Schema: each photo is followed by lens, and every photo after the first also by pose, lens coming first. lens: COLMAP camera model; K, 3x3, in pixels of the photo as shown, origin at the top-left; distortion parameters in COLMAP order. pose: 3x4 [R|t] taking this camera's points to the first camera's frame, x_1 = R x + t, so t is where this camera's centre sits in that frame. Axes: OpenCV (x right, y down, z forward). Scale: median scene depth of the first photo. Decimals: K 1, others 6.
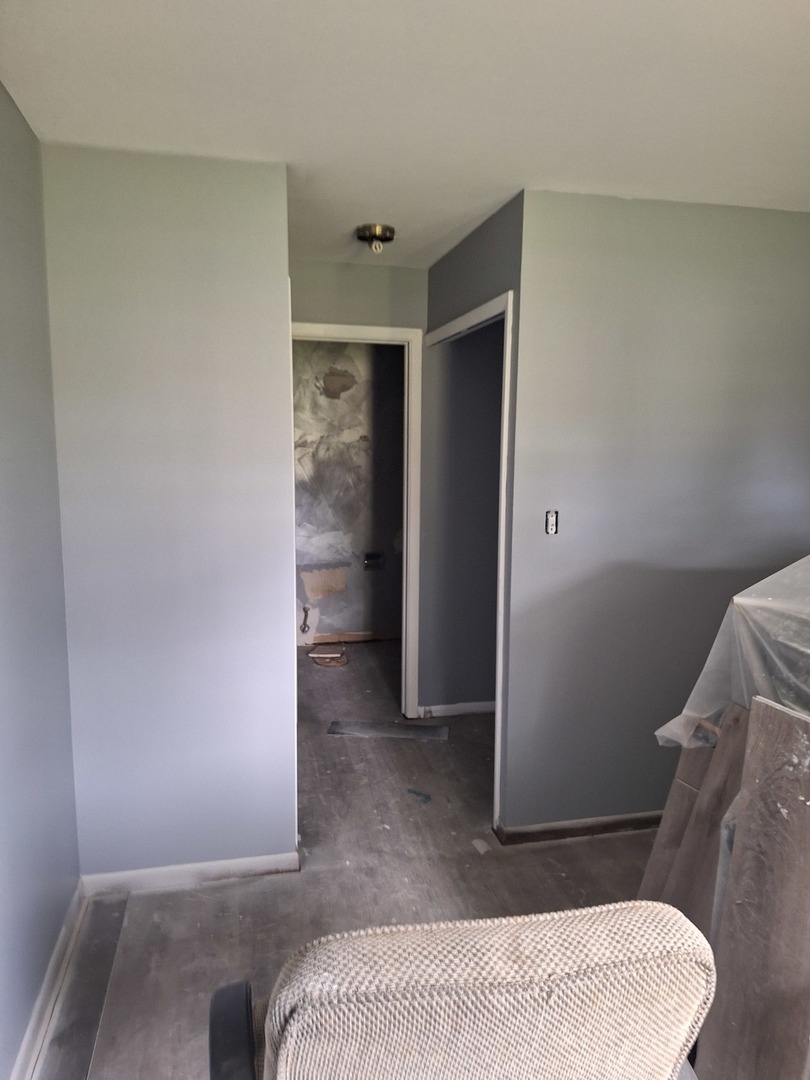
lens RADIAL K [[707.2, 0, 405.0], [0, 707.2, 540.0], [0, 0, 1]] dist [0.040074, -0.002852]
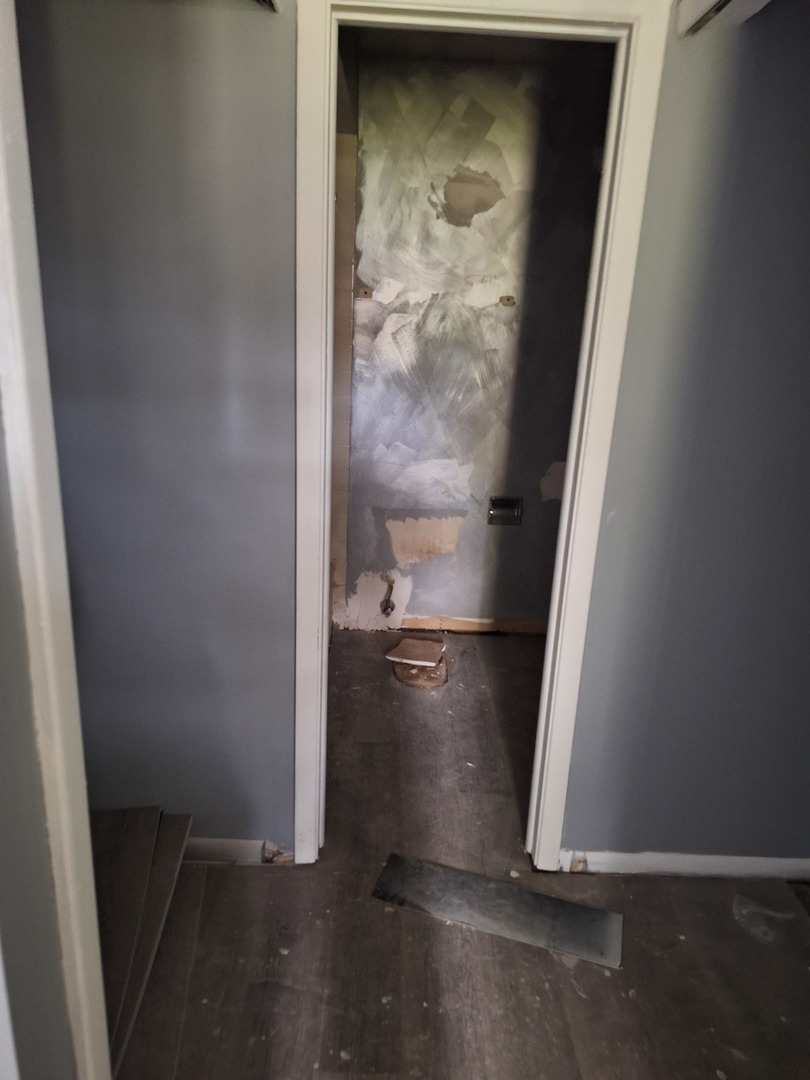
lens RADIAL K [[707.2, 0, 405.0], [0, 707.2, 540.0], [0, 0, 1]] dist [0.040074, -0.002852]
pose [[0.977246, 0.096256, -0.189010, -0.010964], [-0.064937, 0.984084, 0.165411, -0.042581], [0.201923, -0.149374, 0.967943, 0.397605]]
